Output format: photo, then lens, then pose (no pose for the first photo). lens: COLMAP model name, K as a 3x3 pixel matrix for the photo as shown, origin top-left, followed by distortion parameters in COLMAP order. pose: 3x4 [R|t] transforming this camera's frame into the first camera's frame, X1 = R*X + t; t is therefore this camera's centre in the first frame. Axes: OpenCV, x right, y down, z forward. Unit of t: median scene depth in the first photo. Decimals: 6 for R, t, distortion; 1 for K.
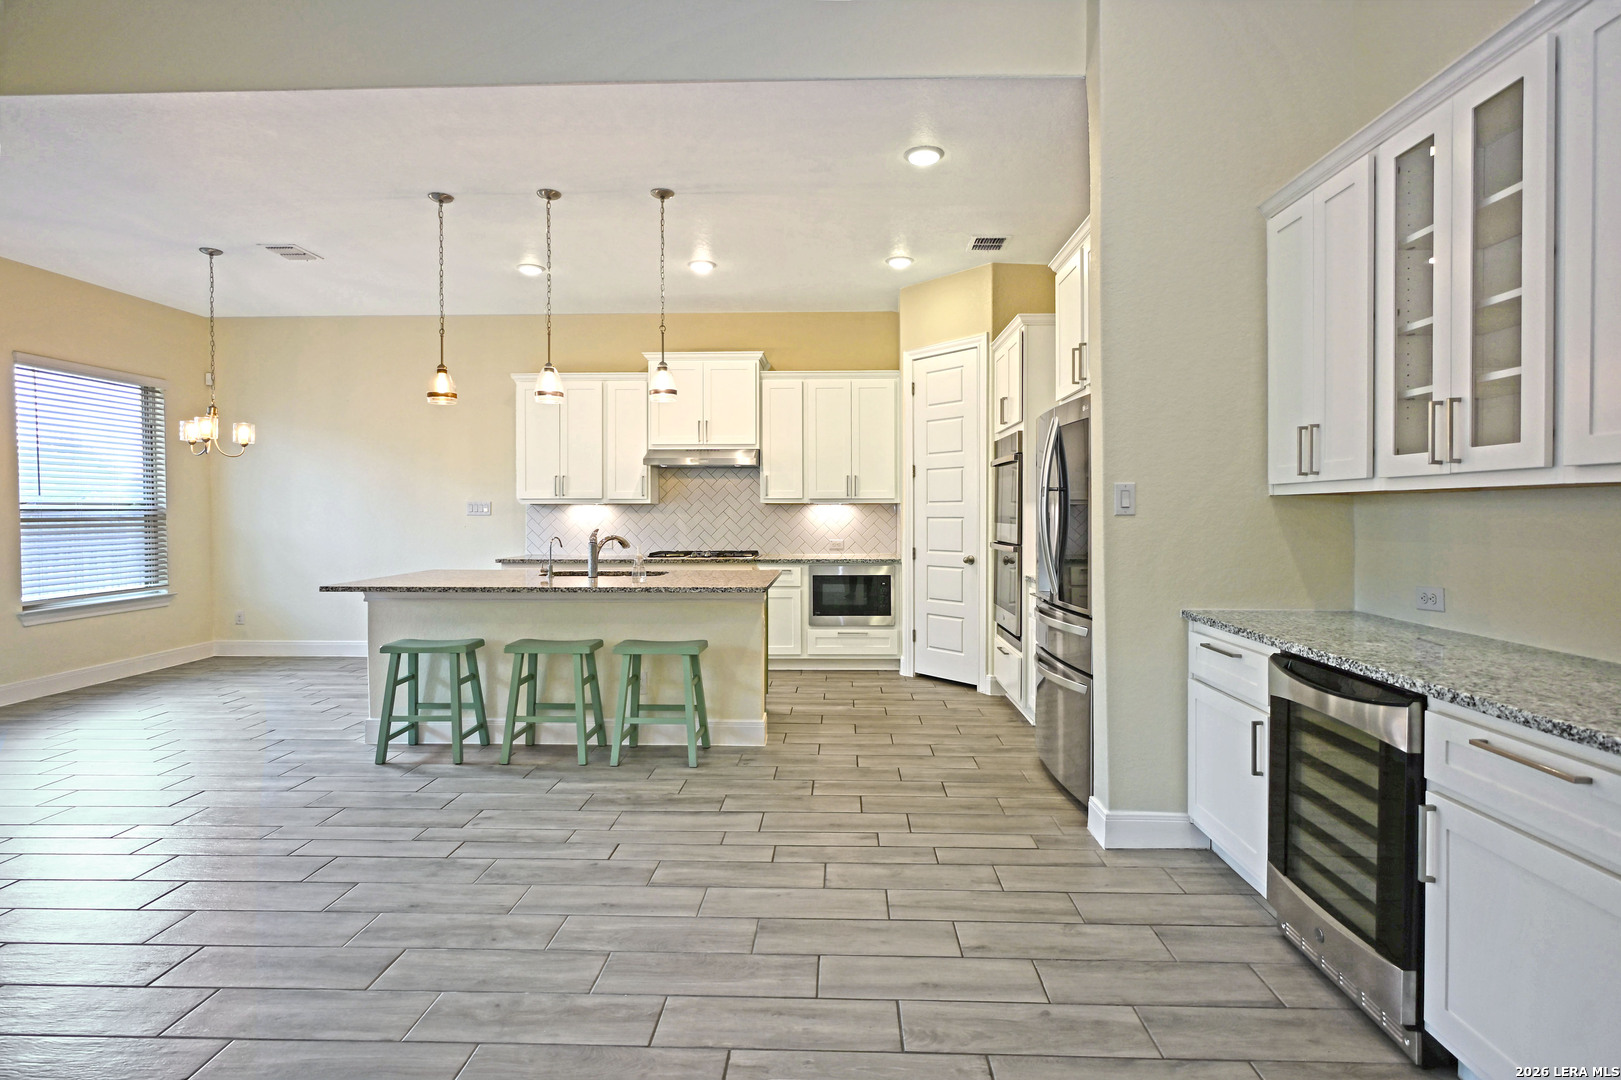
lens RADIAL K [[829.9, 0, 855.2], [0, 829.9, 513.7], [0, 0, 1]] dist [-0.004225, -0.000664]
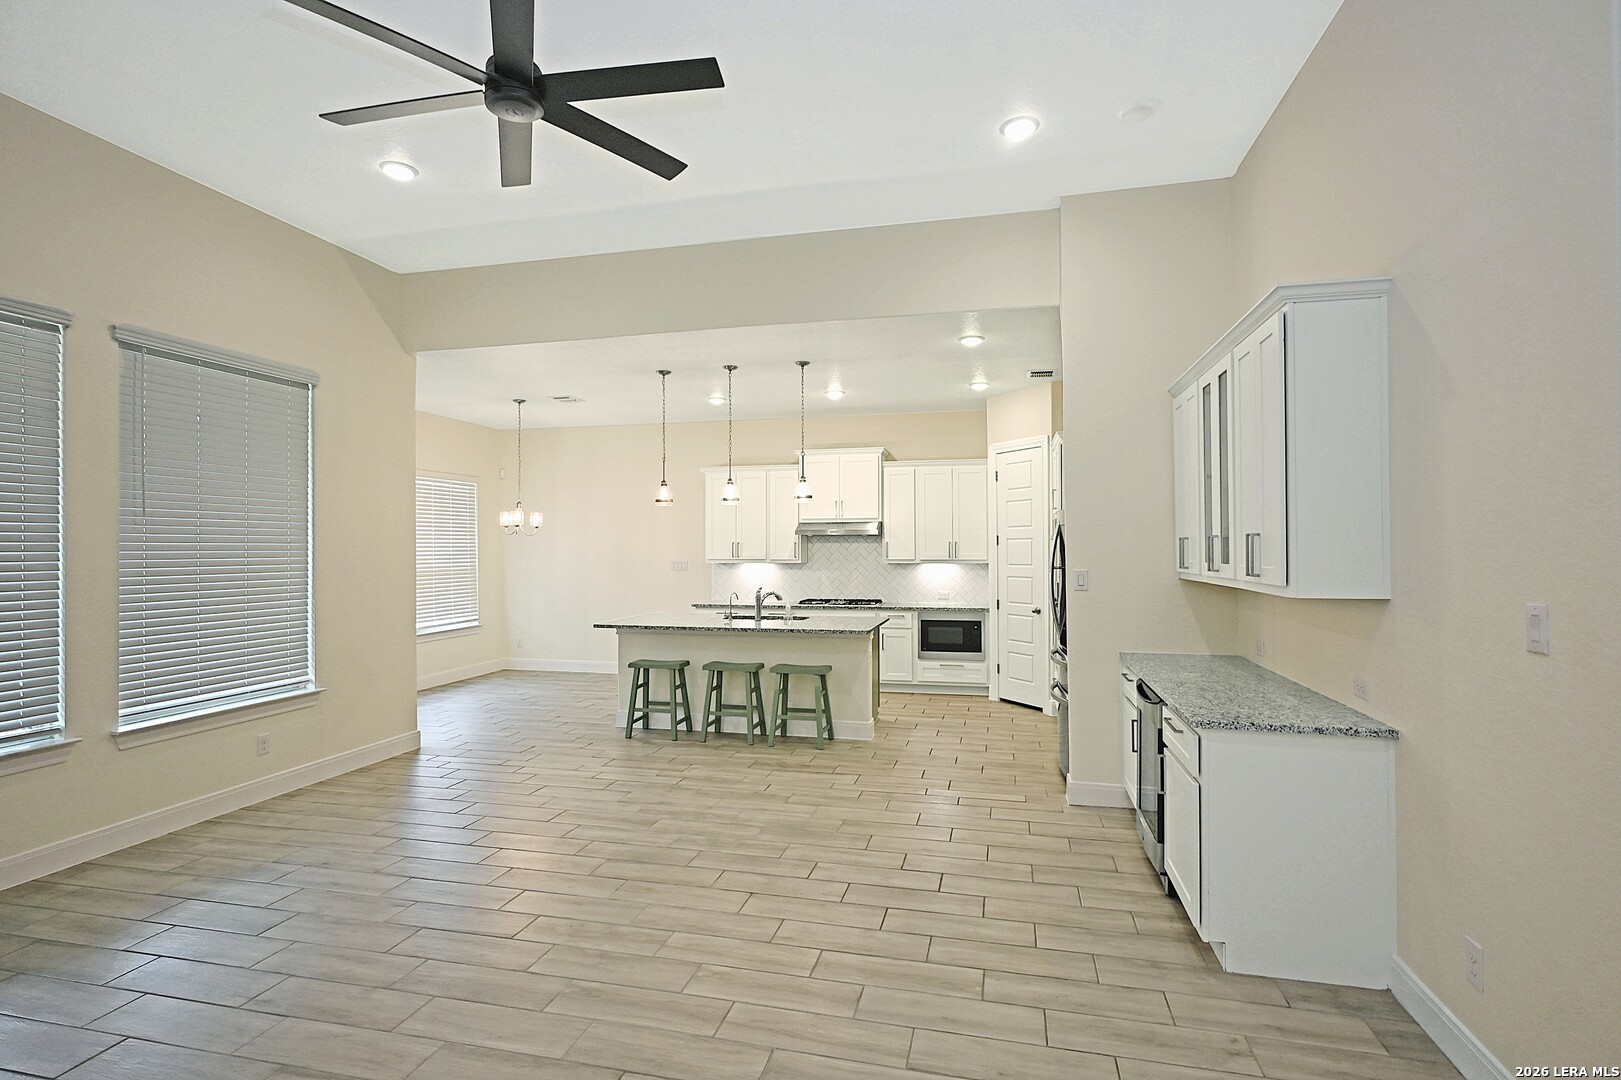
lens RADIAL K [[793.6, 0, 847.1], [0, 793.6, 534.2], [0, 0, 1]] dist [-0.003446, -0.000700]
pose [[0.980228, -0.004353, -0.197824, 0.126911], [-0.000266, 0.999728, -0.023314, -0.047645], [0.197872, 0.022905, 0.979960, -0.377462]]
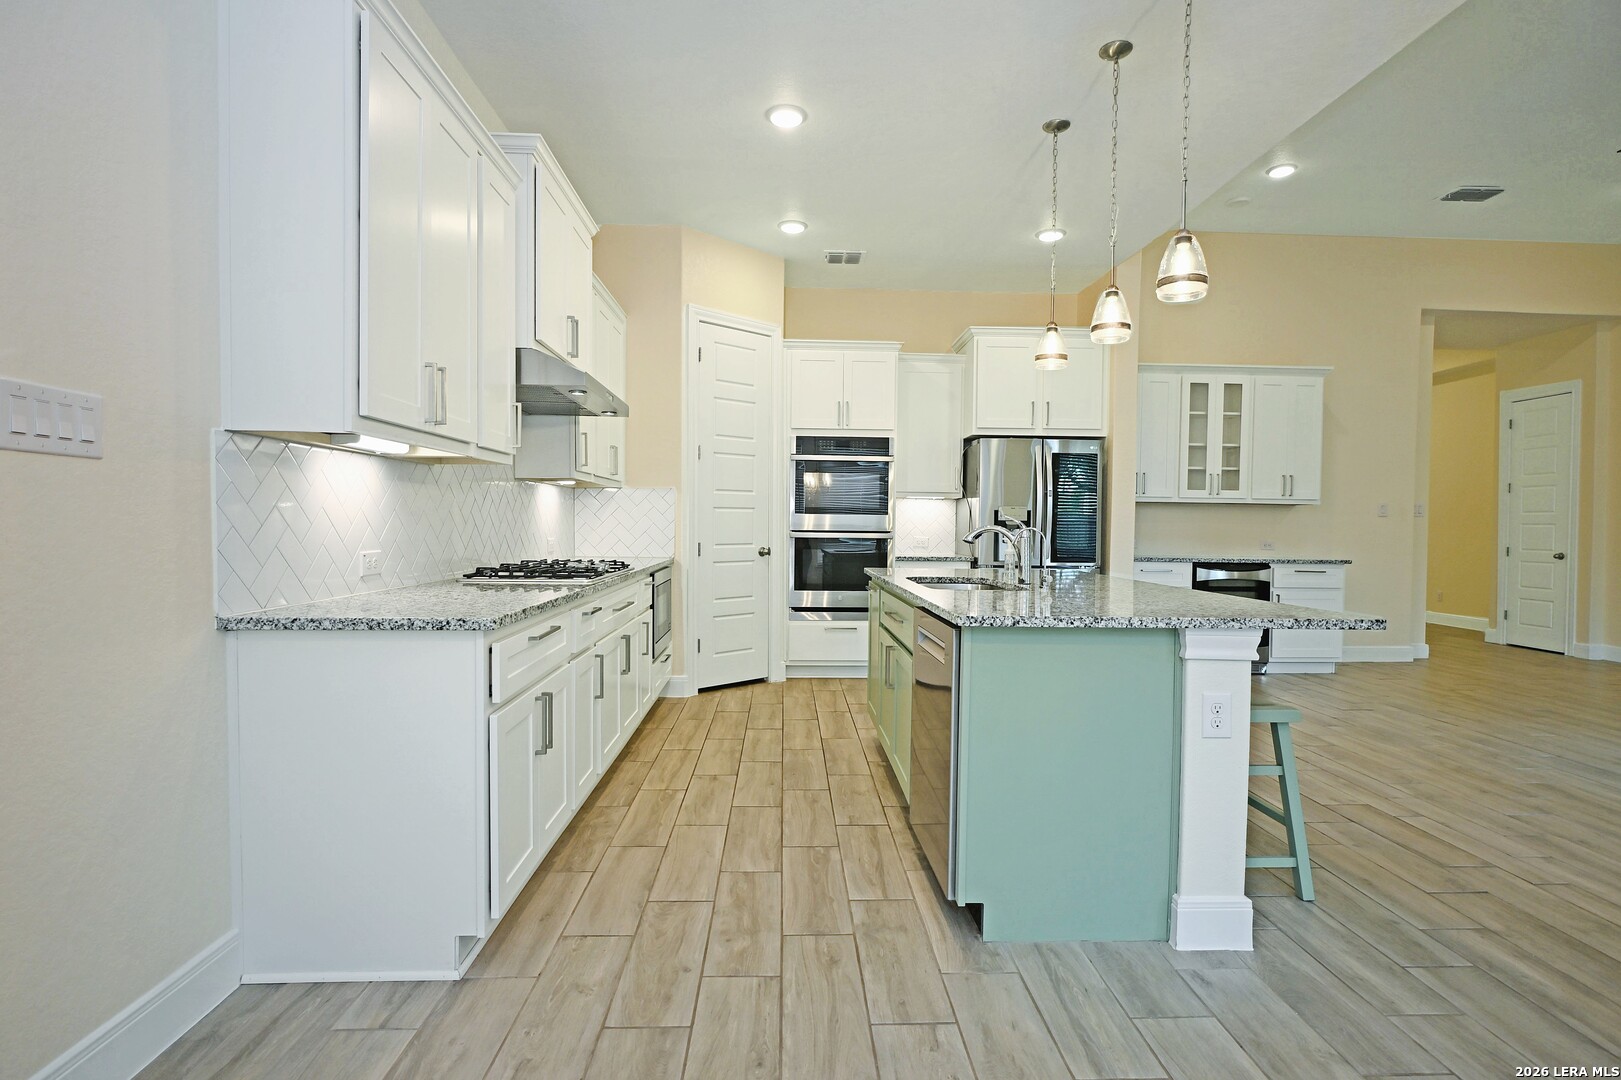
lens RADIAL K [[793.4, 0, 810.5], [0, 793.4, 540.0], [0, 0, 1]] dist [0.016096, -0.000574]
pose [[-0.061116, -0.018931, 0.997951, -1.111174], [-0.006330, 0.999807, 0.018578, 0.033441], [-0.998111, -0.005181, -0.061224, 1.393484]]
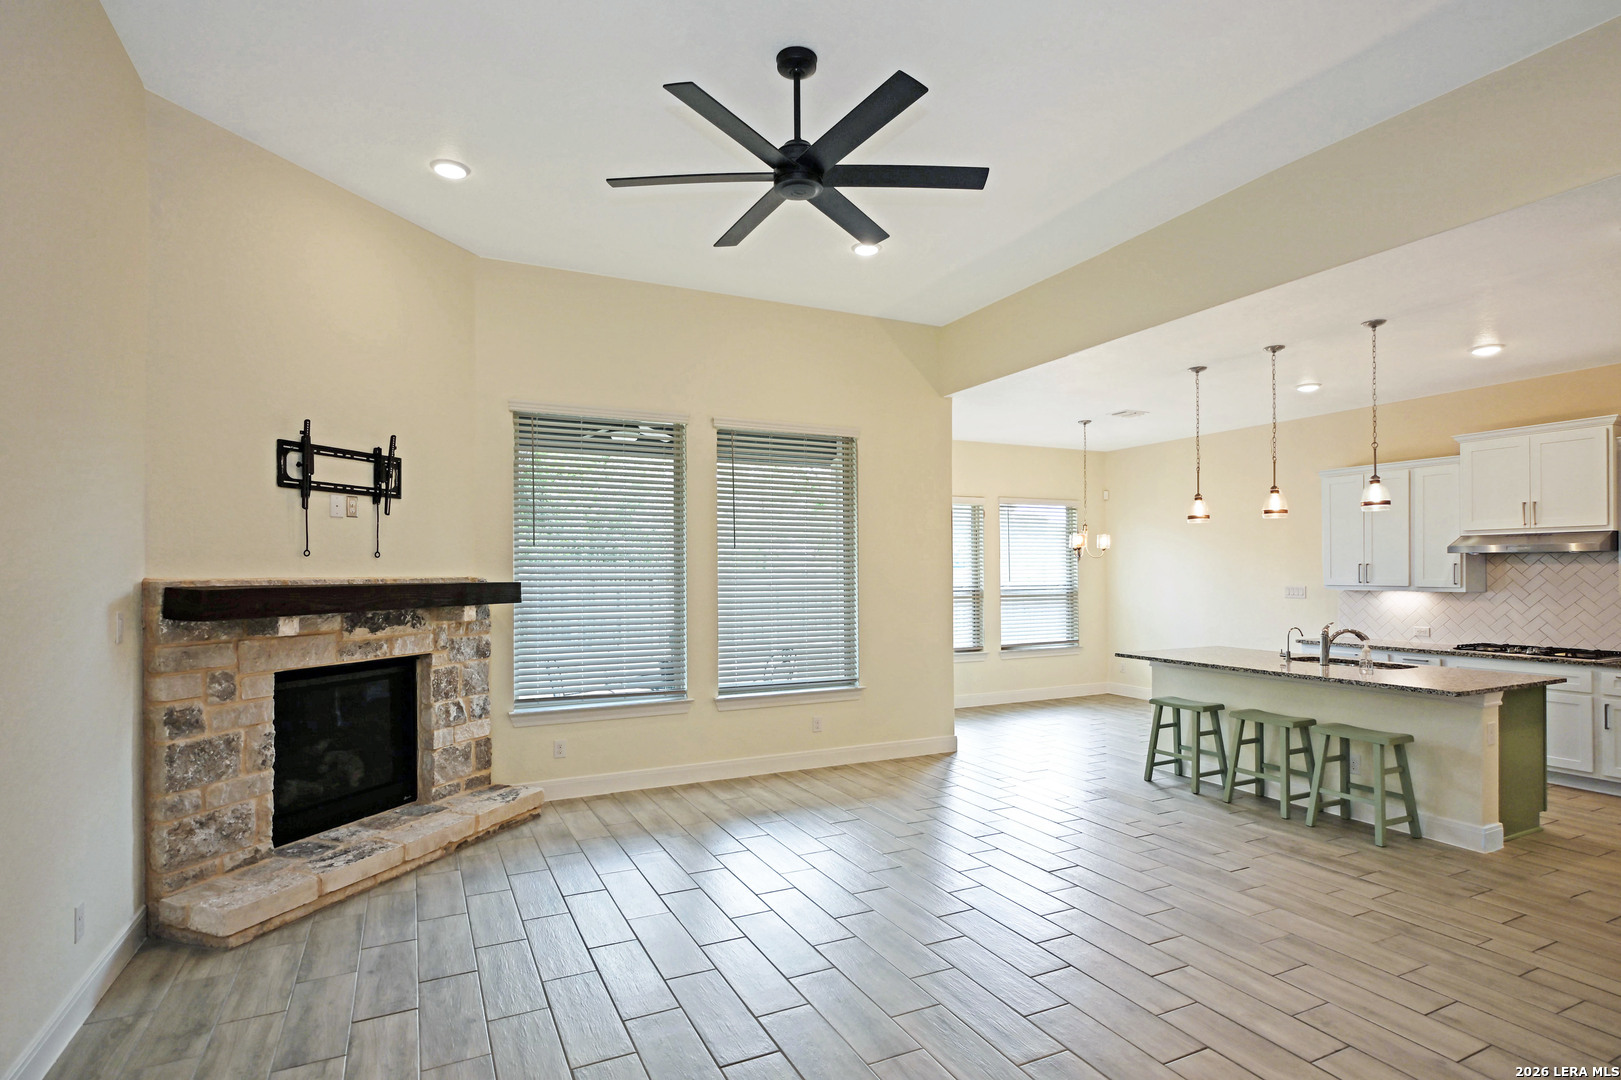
lens RADIAL K [[829.5, 0, 809.2], [0, 829.5, 555.9], [0, 0, 1]] dist [-0.008047, -0.000575]
pose [[0.468432, -0.014674, -0.883377, 0.388960], [-0.006119, 0.999784, -0.019852, -0.050661], [0.883478, 0.014704, 0.468242, -0.178710]]
